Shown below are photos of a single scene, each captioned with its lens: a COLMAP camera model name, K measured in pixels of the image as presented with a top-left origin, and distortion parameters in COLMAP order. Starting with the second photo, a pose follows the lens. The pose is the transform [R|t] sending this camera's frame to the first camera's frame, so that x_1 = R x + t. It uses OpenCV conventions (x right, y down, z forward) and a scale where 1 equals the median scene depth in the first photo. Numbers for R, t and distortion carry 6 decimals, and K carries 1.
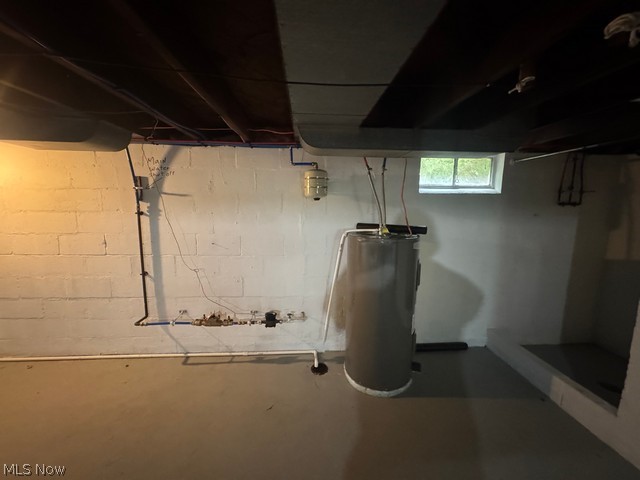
lens RADIAL K [[256.2, 0, 320.6], [0, 256.2, 241.1], [0, 0, 1]] dist [-0.004232, 0.000749]
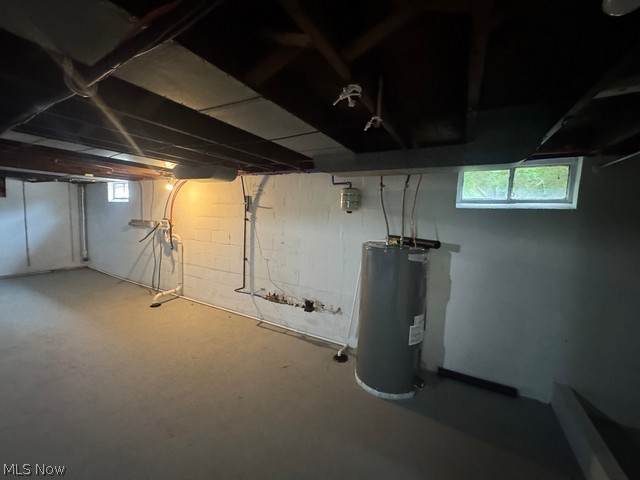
lens RADIAL K [[256.2, 0, 320.8], [0, 256.2, 241.0], [0, 0, 1]] dist [-0.004232, 0.000749]
pose [[0.847785, 0.074733, -0.525049, 0.490308], [-0.105581, 0.993988, -0.029000, 0.017536], [0.519725, 0.080020, 0.850578, -0.070161]]
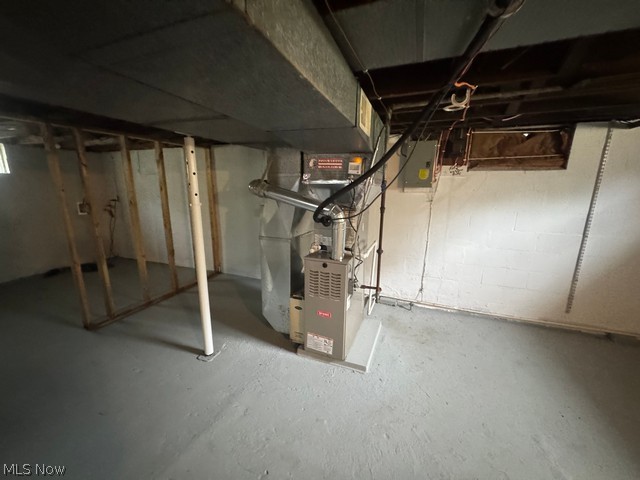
lens RADIAL K [[256.2, 0, 319.1], [0, 256.2, 240.5], [0, 0, 1]] dist [-0.004232, 0.000749]
pose [[-0.418182, 0.179687, -0.890413, -1.538568], [-0.136397, 0.956704, 0.257124, 0.013132], [0.898064, 0.228975, -0.375568, -0.087481]]
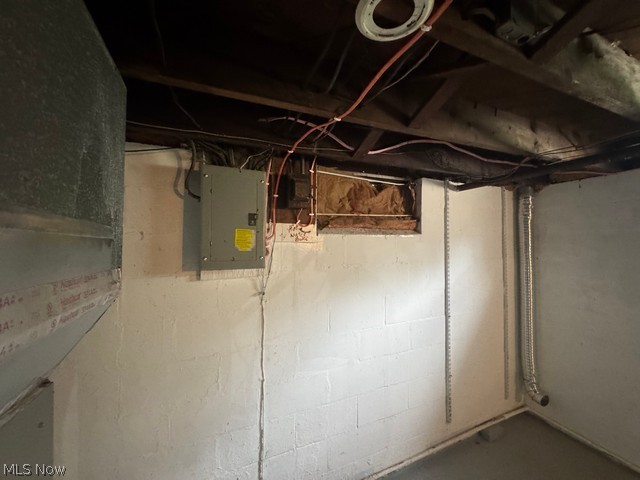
lens RADIAL K [[256.2, 0, 319.4], [0, 256.2, 239.9], [0, 0, 1]] dist [-0.004232, 0.000749]
pose [[0.348005, -0.023340, -0.937202, -2.284569], [-0.117805, 0.990677, -0.068415, -0.022474], [0.930062, 0.134216, 0.342011, -0.202438]]
